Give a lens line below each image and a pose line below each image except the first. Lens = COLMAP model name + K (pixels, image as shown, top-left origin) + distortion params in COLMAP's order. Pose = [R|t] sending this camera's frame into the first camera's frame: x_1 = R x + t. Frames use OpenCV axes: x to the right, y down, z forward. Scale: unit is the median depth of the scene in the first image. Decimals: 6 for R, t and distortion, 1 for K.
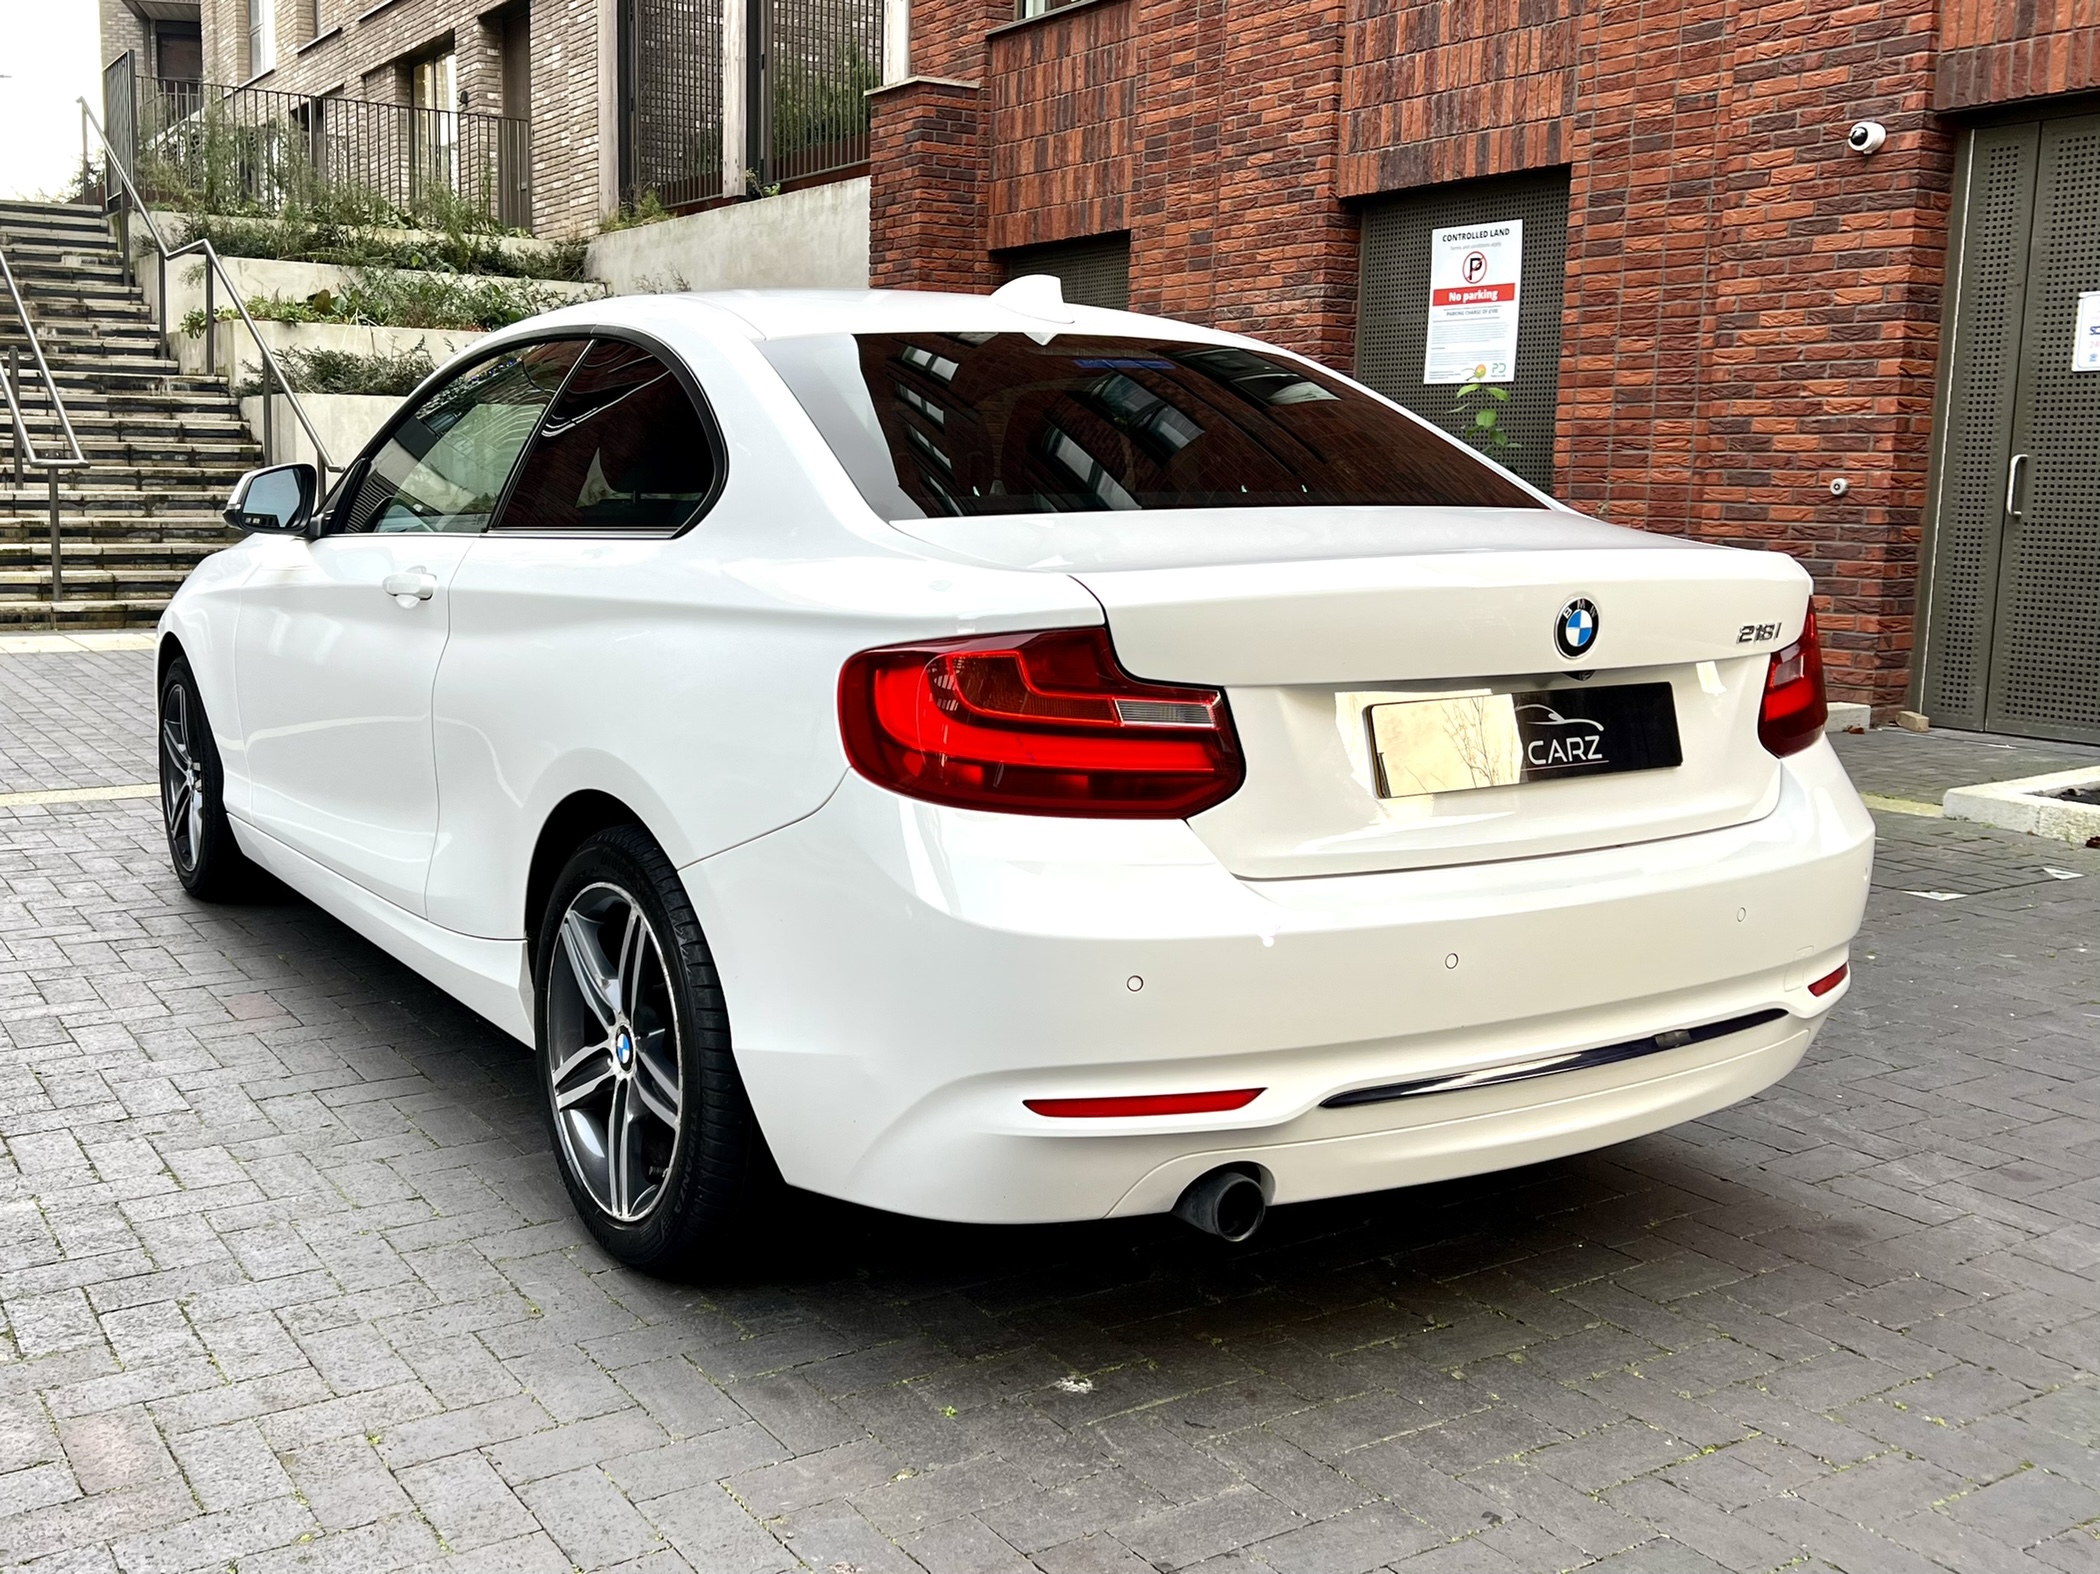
lens RADIAL K [[2039.9, 0, 1050.0], [0, 2039.9, 787.0], [0, 0, 1]] dist [0.040314, -0.034754]
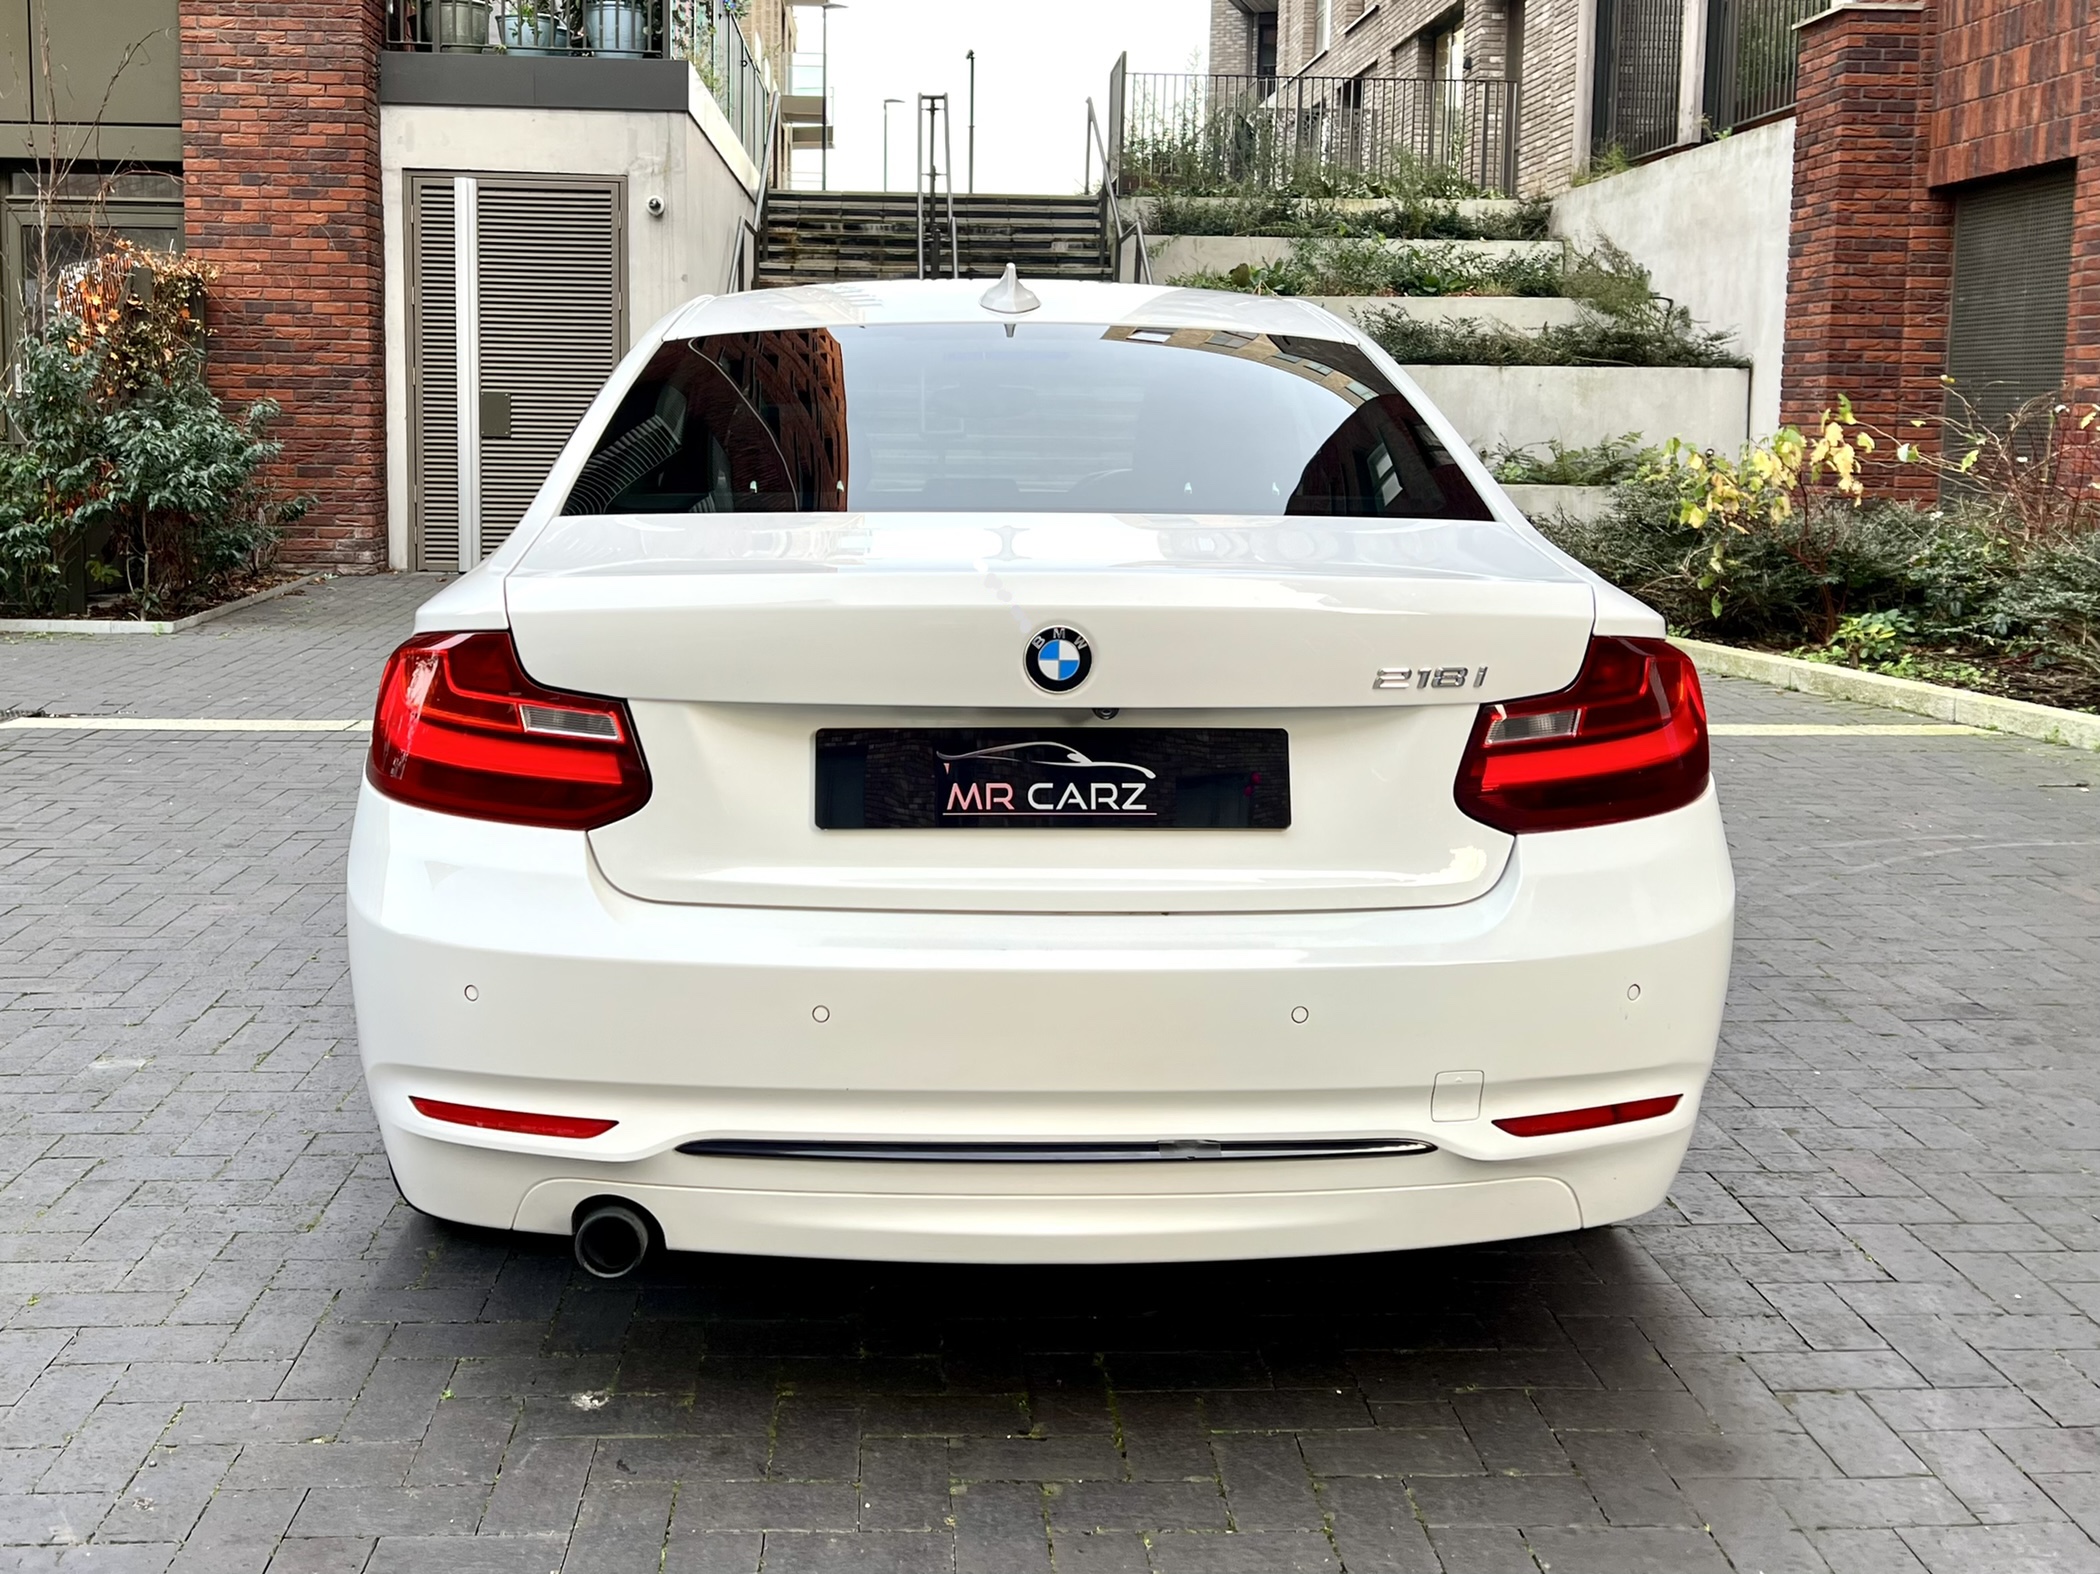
lens RADIAL K [[2107.6, 0, 1047.1], [0, 2107.6, 612.9], [0, 0, 1]] dist [0.073025, -0.134440]
pose [[0.867454, 0.046561, -0.495333, 0.191316], [-0.078863, 0.995892, -0.044496, -0.015392], [0.491227, 0.077661, 0.867563, 0.053995]]
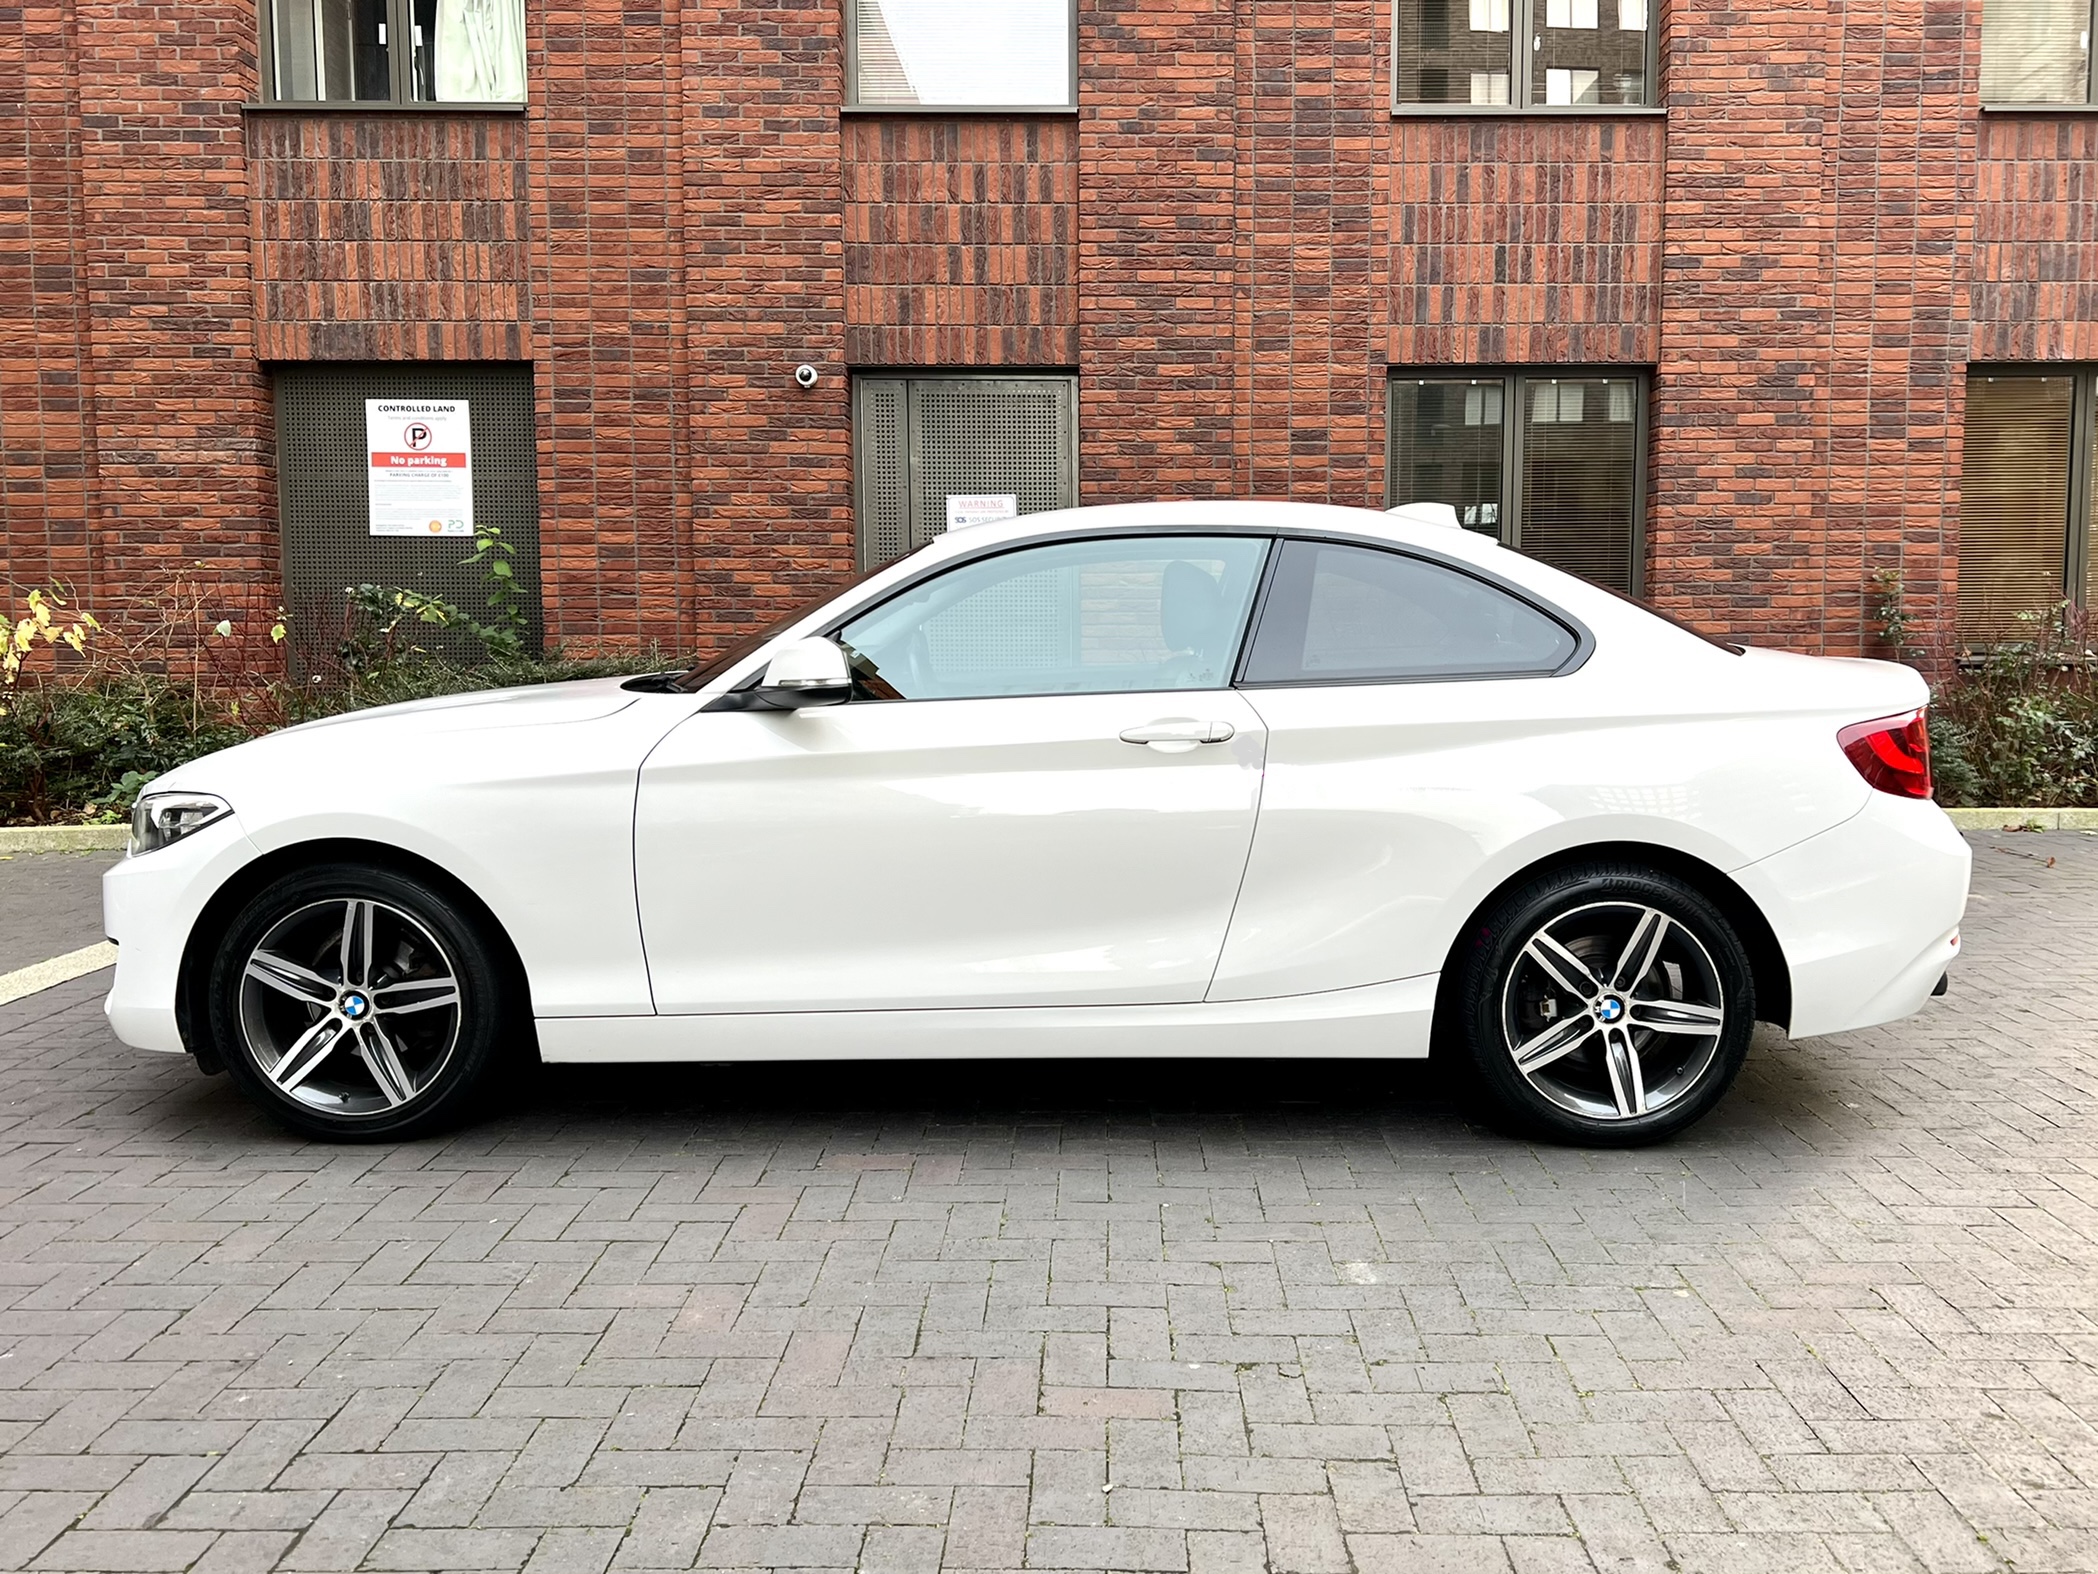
lens RADIAL K [[1744.5, 0, 1050.9], [0, 1744.5, 840.1], [0, 0, 1]] dist [-0.010870, 0.001607]
pose [[0.535815, -0.121013, 0.835619, -0.466213], [0.134076, 0.989313, 0.057298, -0.039306], [-0.833622, 0.081335, 0.546313, 0.195790]]
